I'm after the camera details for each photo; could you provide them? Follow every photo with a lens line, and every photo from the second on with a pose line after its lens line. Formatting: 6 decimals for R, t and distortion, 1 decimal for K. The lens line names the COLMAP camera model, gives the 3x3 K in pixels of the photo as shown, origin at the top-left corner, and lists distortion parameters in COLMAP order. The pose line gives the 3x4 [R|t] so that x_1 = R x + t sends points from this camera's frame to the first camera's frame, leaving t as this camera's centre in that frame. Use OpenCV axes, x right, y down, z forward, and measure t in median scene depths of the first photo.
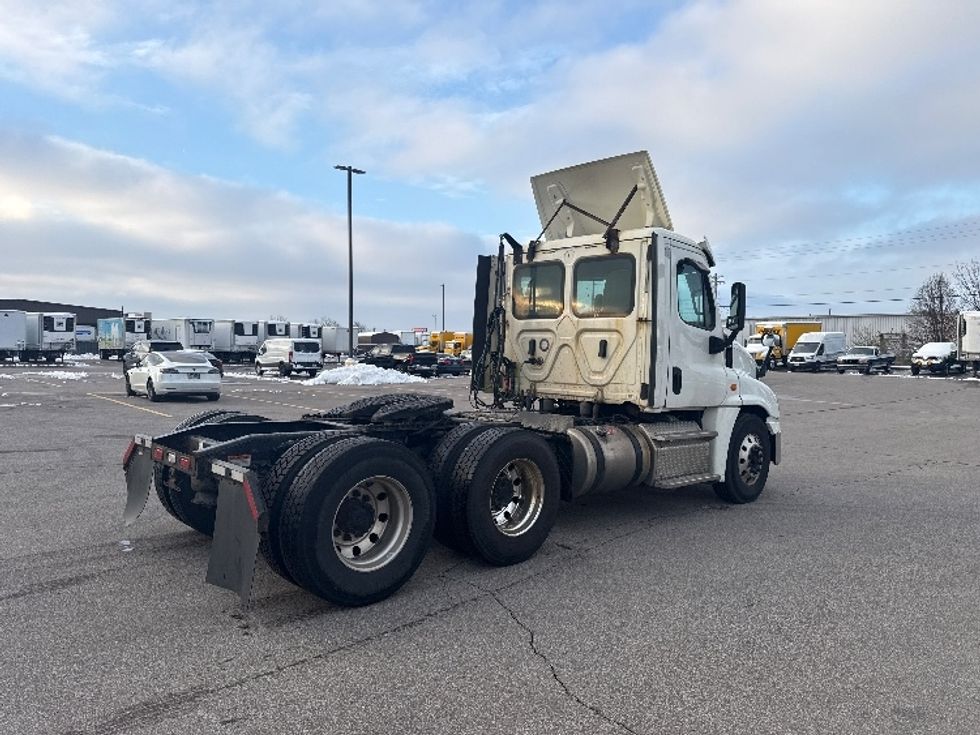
lens RADIAL K [[691.6, 0, 490.0], [0, 691.6, 367.5], [0, 0, 1]] dist [0.053272, -0.001150]
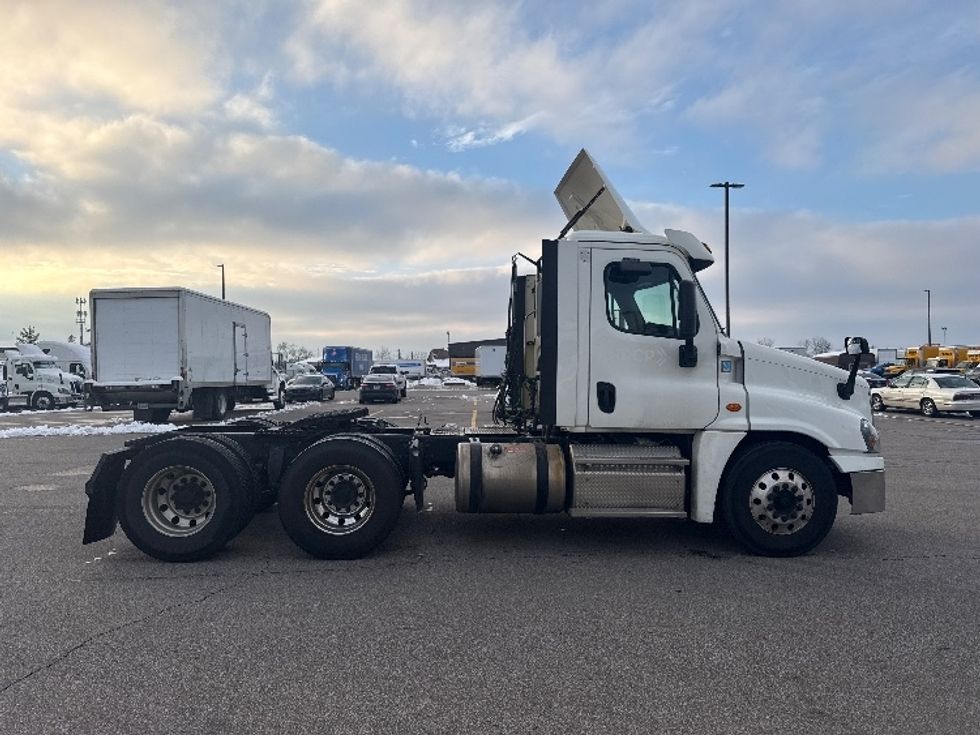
lens RADIAL K [[691.6, 0, 490.0], [0, 691.6, 367.5], [0, 0, 1]] dist [0.053272, -0.001150]
pose [[0.760402, -0.026521, -0.648911, 0.650243], [0.003646, 0.999324, -0.036570, 0.011177], [0.649442, 0.025442, 0.759985, 0.205749]]
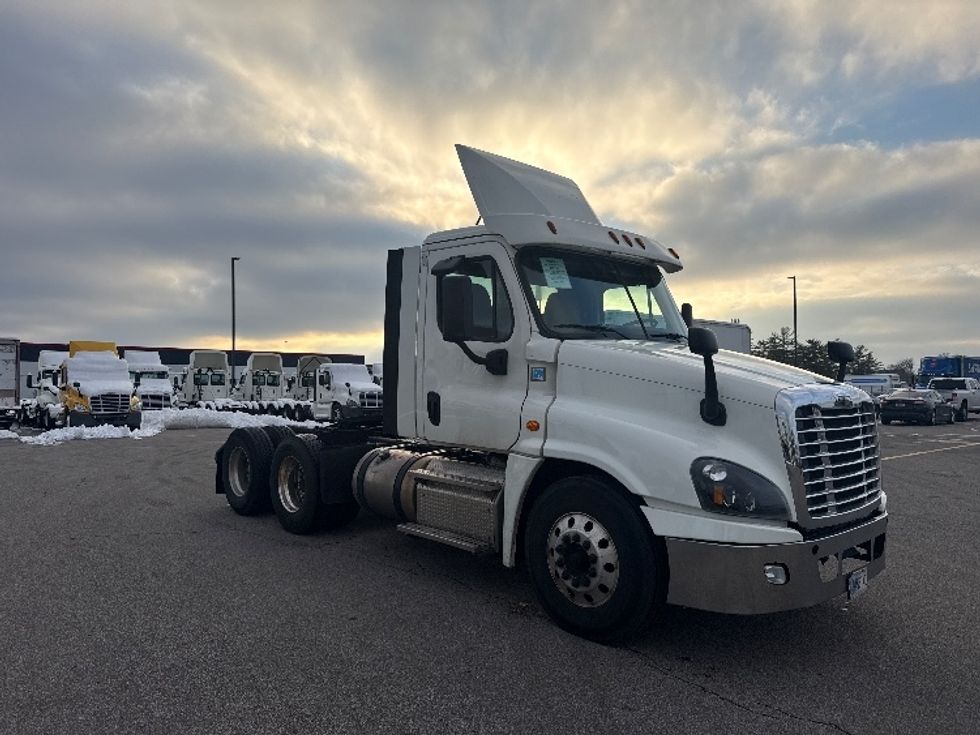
lens RADIAL K [[625.8, 0, 490.0], [0, 625.8, 367.5], [0, 0, 1]] dist [0.048375, -0.000527]
pose [[0.031903, -0.041435, -0.998632, 0.908706], [-0.030392, 0.998638, -0.042407, 0.000984], [0.999029, 0.031703, 0.030601, 0.930896]]
